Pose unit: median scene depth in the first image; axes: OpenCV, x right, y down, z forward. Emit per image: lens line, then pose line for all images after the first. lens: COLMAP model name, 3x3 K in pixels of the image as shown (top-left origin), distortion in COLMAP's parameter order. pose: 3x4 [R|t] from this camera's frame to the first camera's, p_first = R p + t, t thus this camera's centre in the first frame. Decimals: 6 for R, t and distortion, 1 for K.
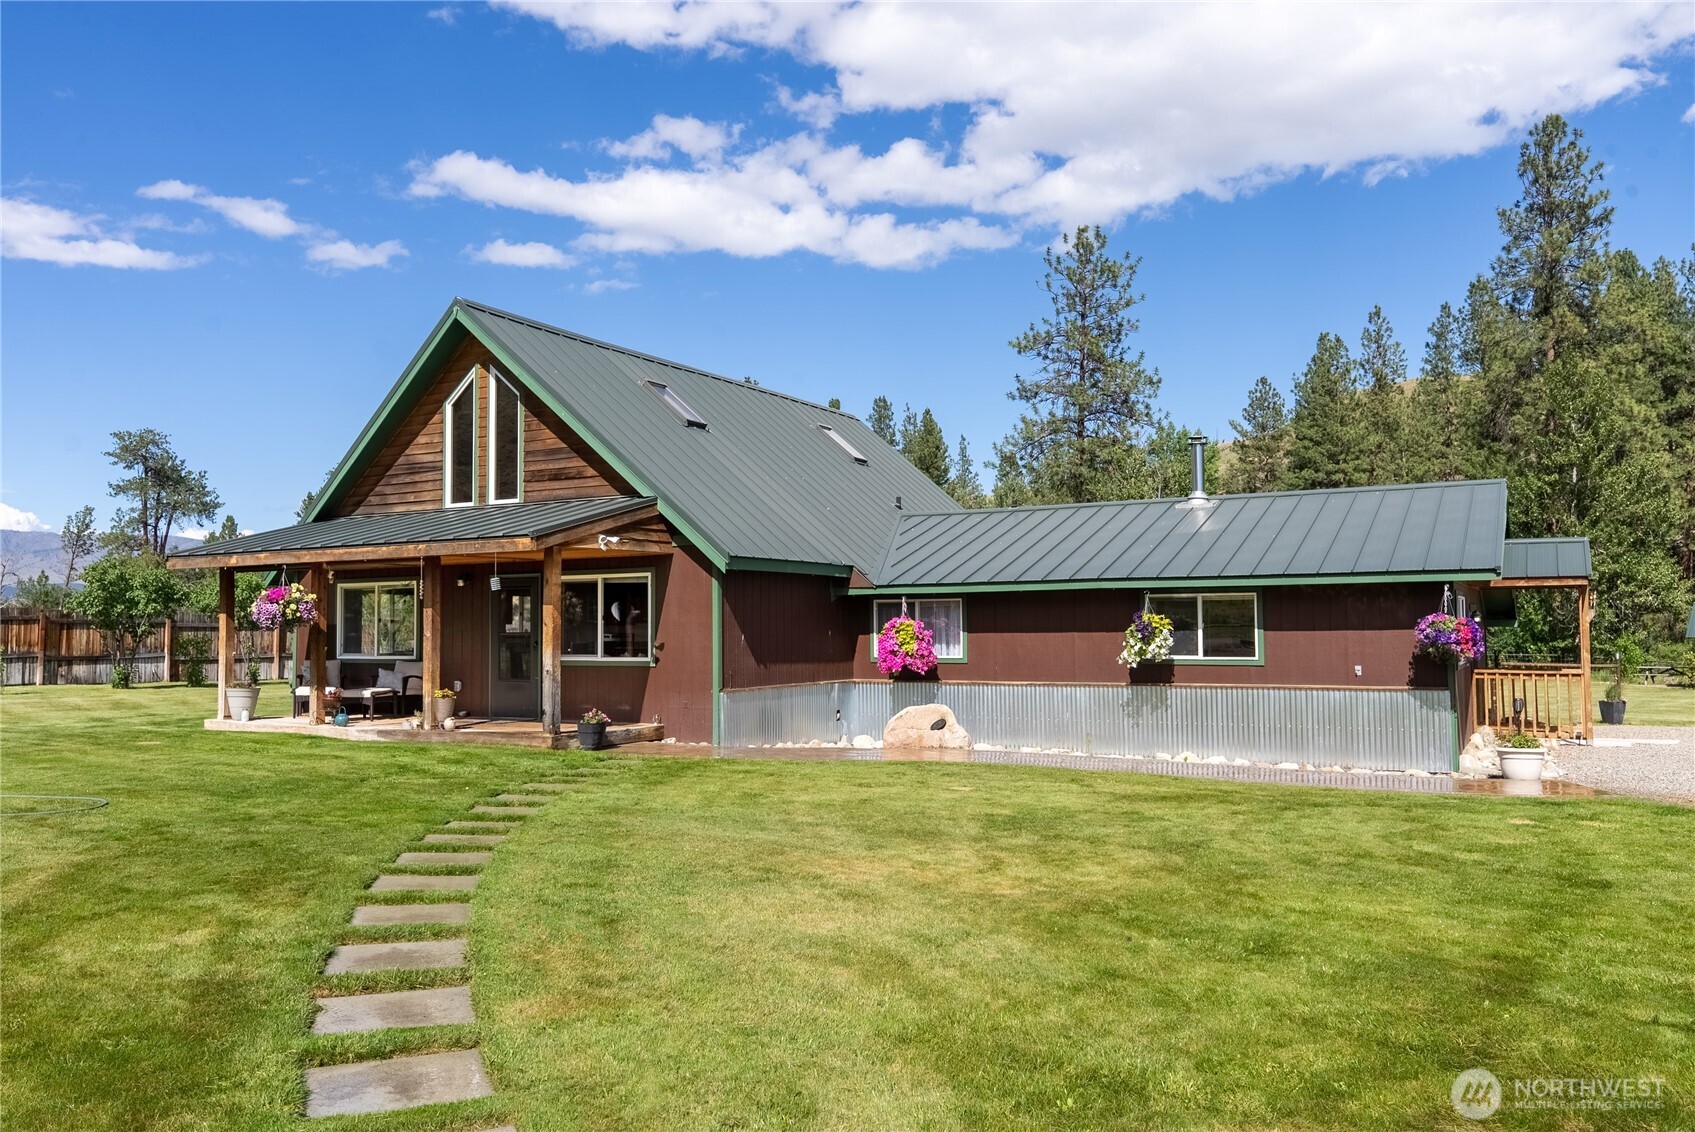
lens RADIAL K [[1275.8, 0, 847.8], [0, 1275.8, 579.7], [0, 0, 1]] dist [-0.029473, 0.000317]
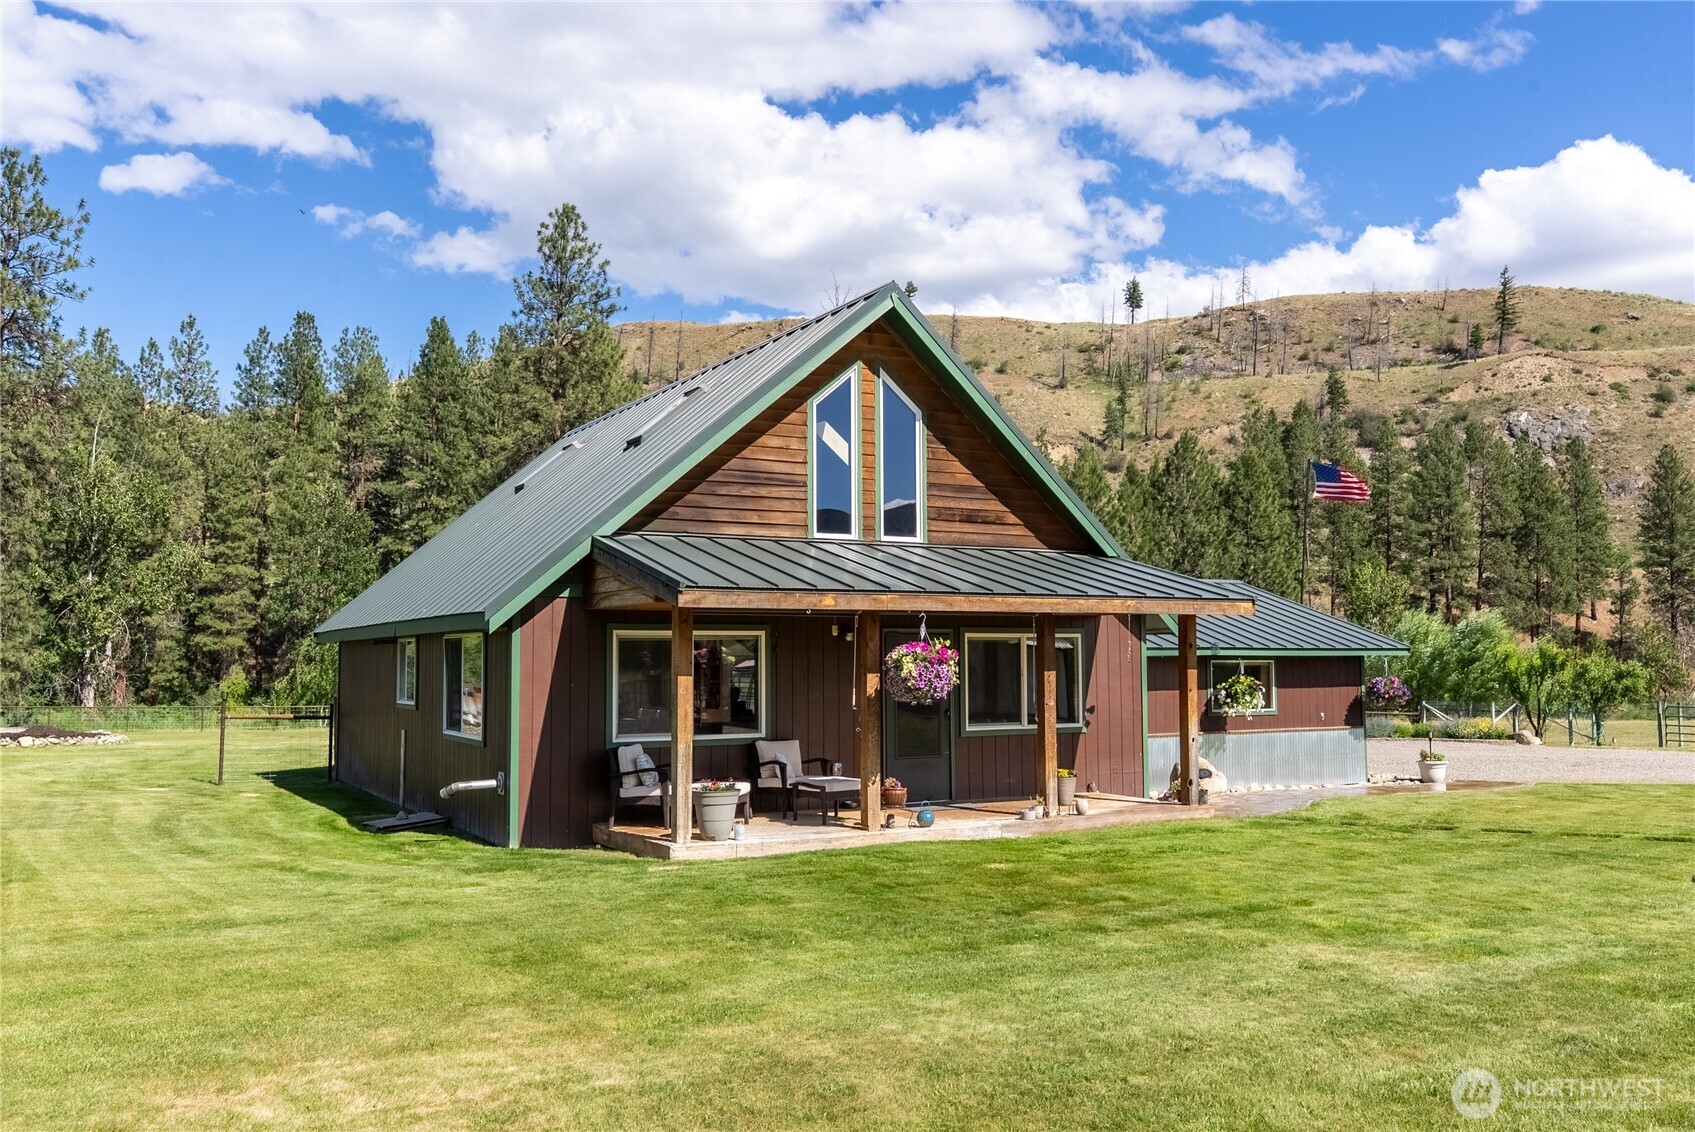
lens RADIAL K [[1381.5, 0, 847.5], [0, 1381.5, 571.1], [0, 0, 1]] dist [0.006755, 0.005564]
pose [[0.512019, 0.061522, 0.856768, -0.884881], [-0.033591, 0.998103, -0.051596, 0.005288], [-0.858317, -0.002361, 0.513114, 0.482111]]
